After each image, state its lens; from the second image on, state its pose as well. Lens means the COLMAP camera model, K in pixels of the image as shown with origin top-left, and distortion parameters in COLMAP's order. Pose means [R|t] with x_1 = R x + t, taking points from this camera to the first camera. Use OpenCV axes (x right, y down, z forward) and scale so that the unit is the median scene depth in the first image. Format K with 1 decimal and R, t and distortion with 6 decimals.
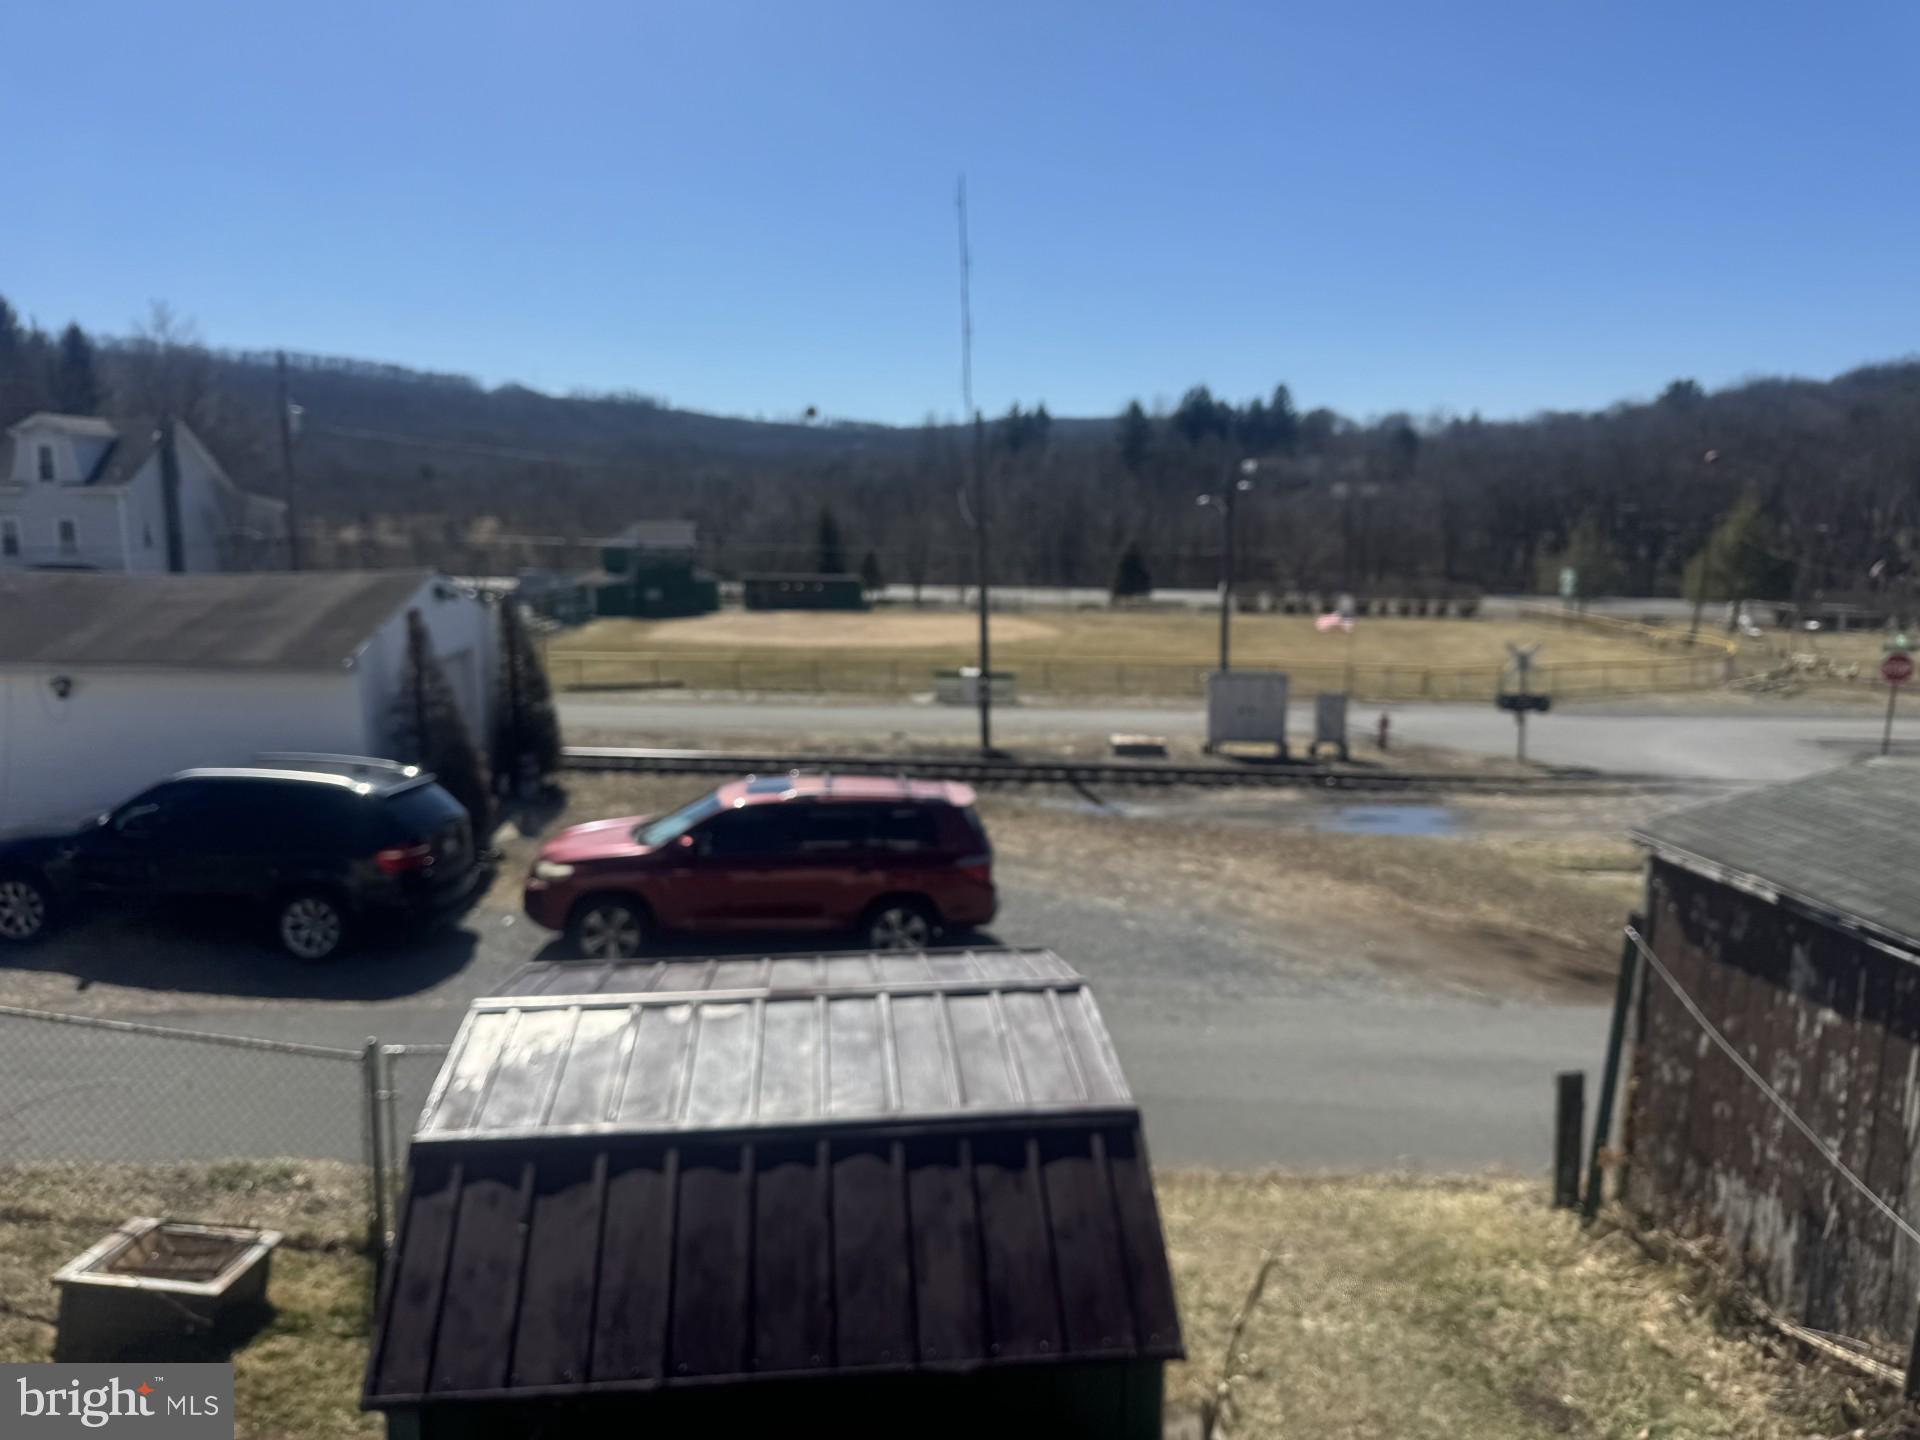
lens RADIAL K [[1429.8, 0, 960.0], [0, 1429.8, 720.0], [0, 0, 1]] dist [0.089667, -0.200208]
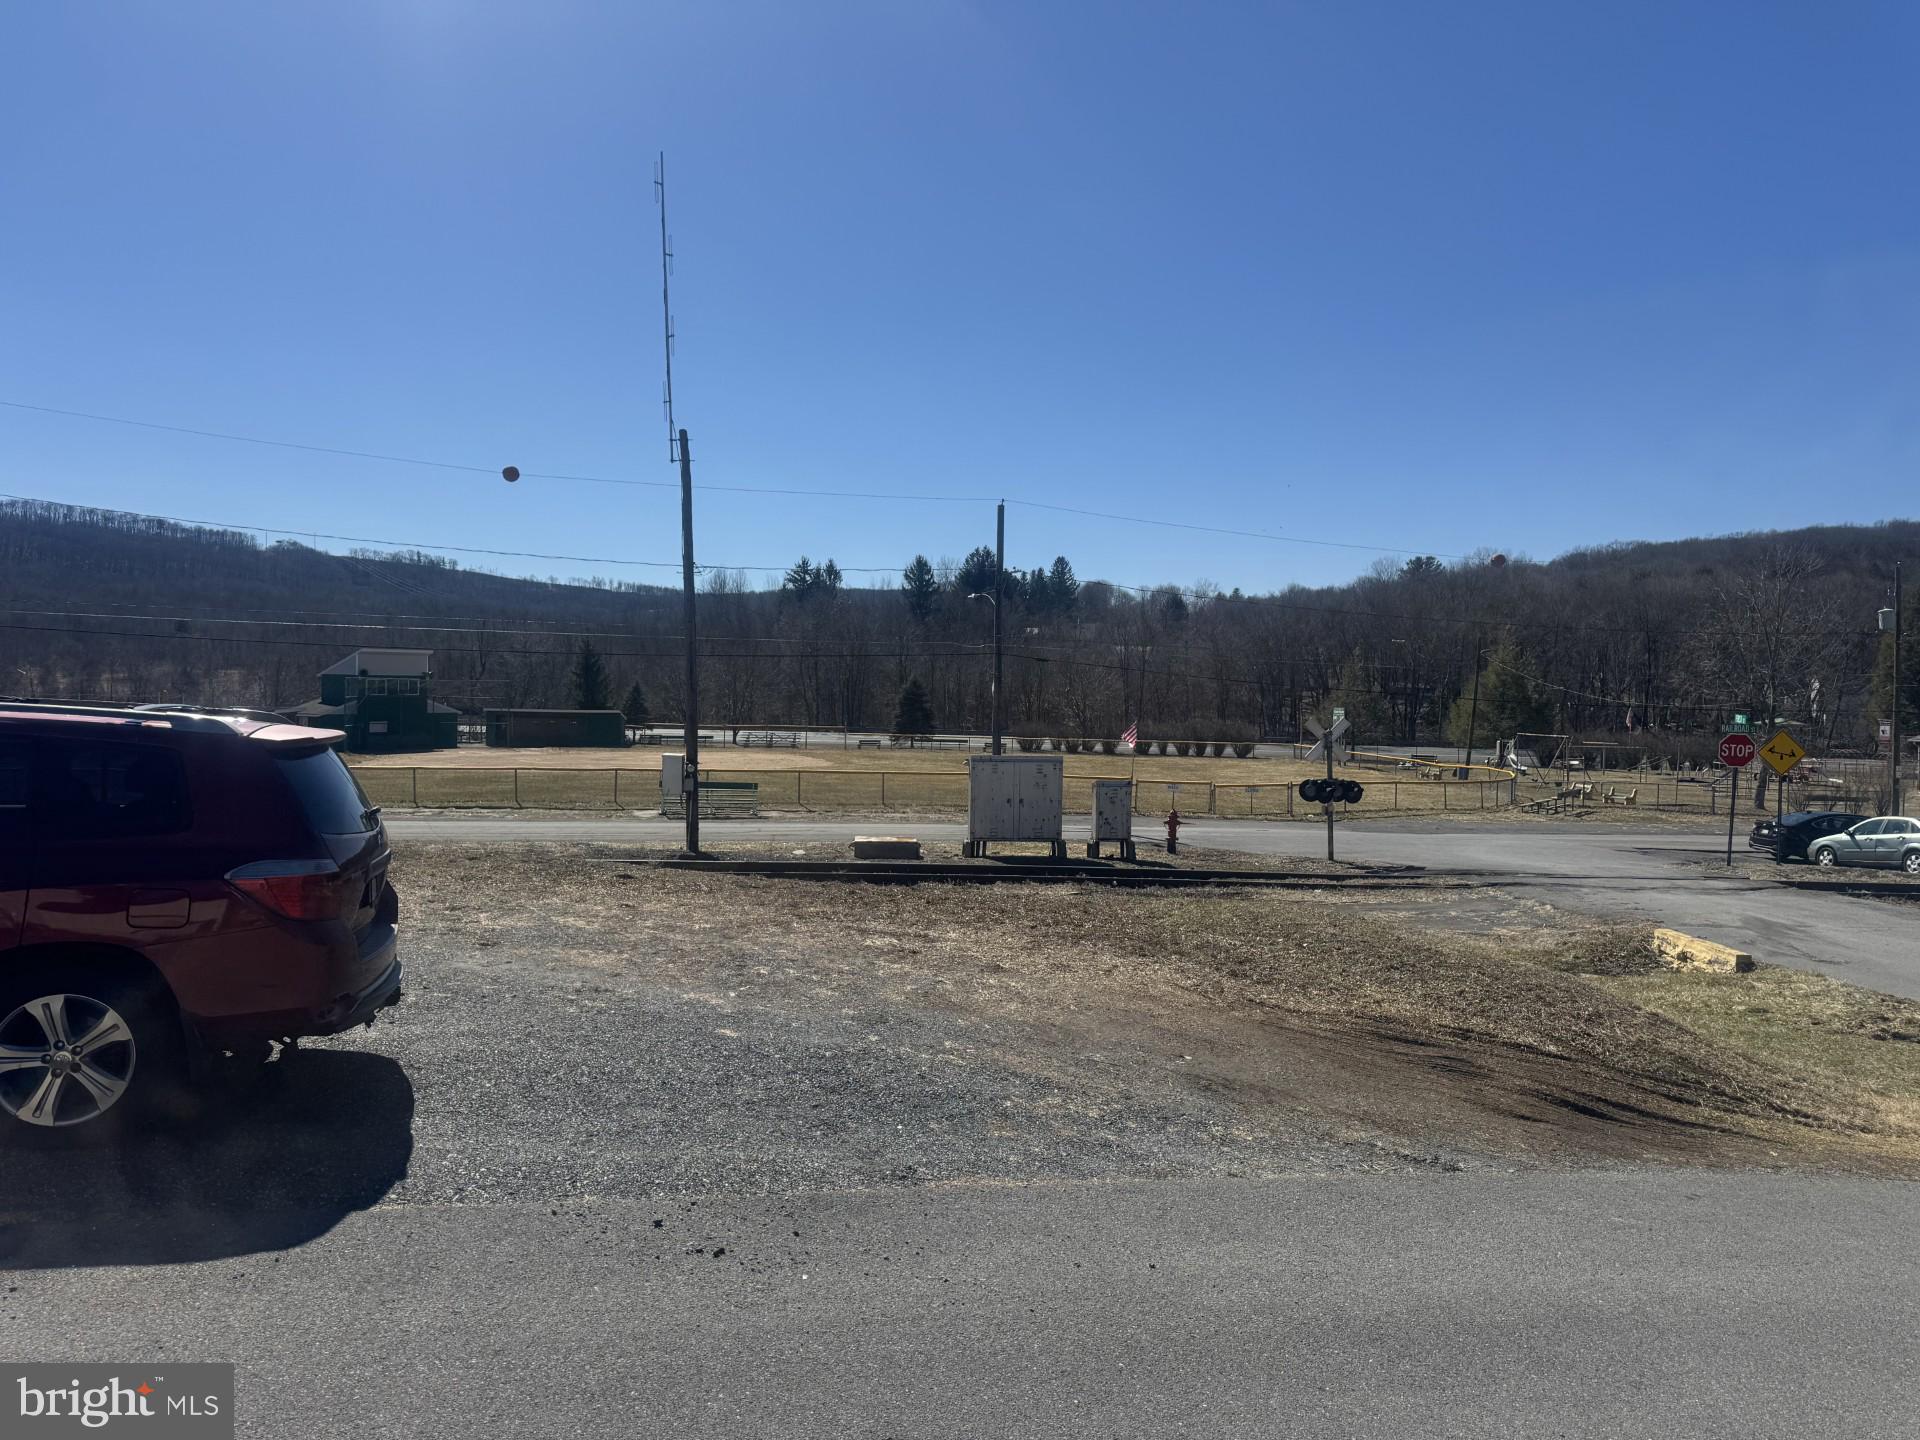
lens RADIAL K [[1349.1, 0, 960.0], [0, 1349.1, 720.0], [0, 0, 1]] dist [0.115812, -0.157308]
pose [[0.990379, 0.003601, 0.138337, 0.042393], [0.013667, 0.992228, -0.123677, 0.030063], [-0.137708, 0.124378, 0.982633, 0.161798]]
